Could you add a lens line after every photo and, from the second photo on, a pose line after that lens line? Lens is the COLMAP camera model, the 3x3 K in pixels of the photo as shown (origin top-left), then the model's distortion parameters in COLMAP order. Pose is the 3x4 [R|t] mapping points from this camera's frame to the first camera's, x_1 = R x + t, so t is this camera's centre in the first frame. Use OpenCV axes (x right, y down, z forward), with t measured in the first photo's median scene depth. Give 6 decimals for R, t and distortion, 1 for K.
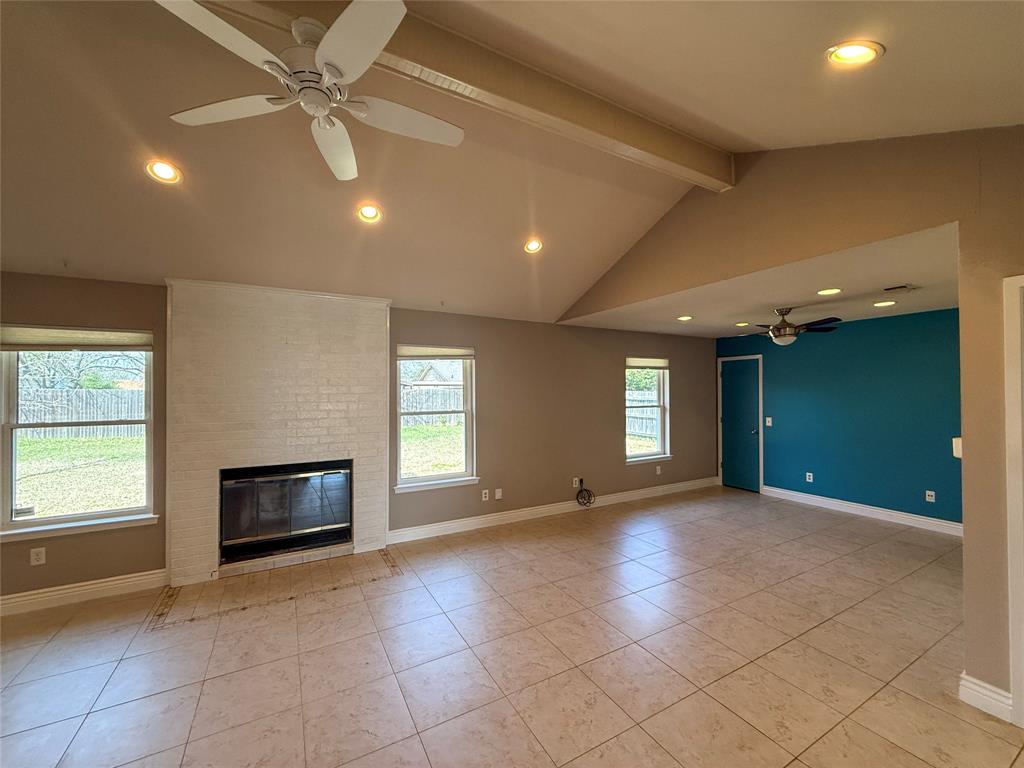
lens RADIAL K [[410.3, 0, 511.3], [0, 410.3, 386.9], [0, 0, 1]] dist [0.000329, 0.000068]
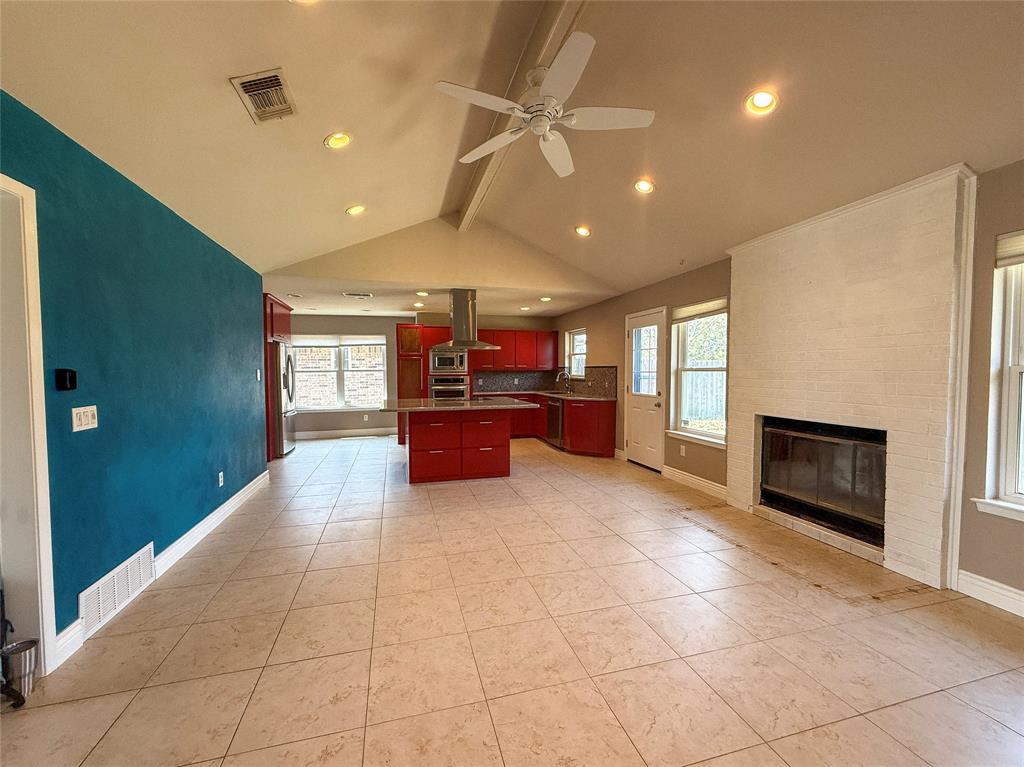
lens RADIAL K [[418.8, 0, 510.0], [0, 418.8, 386.4], [0, 0, 1]] dist [0.000527, 0.000069]
pose [[-0.235721, 0.043267, -0.970857, 0.443301], [0.011203, 0.999063, 0.041804, 0.065805], [0.971756, -0.001023, -0.235984, 0.557080]]
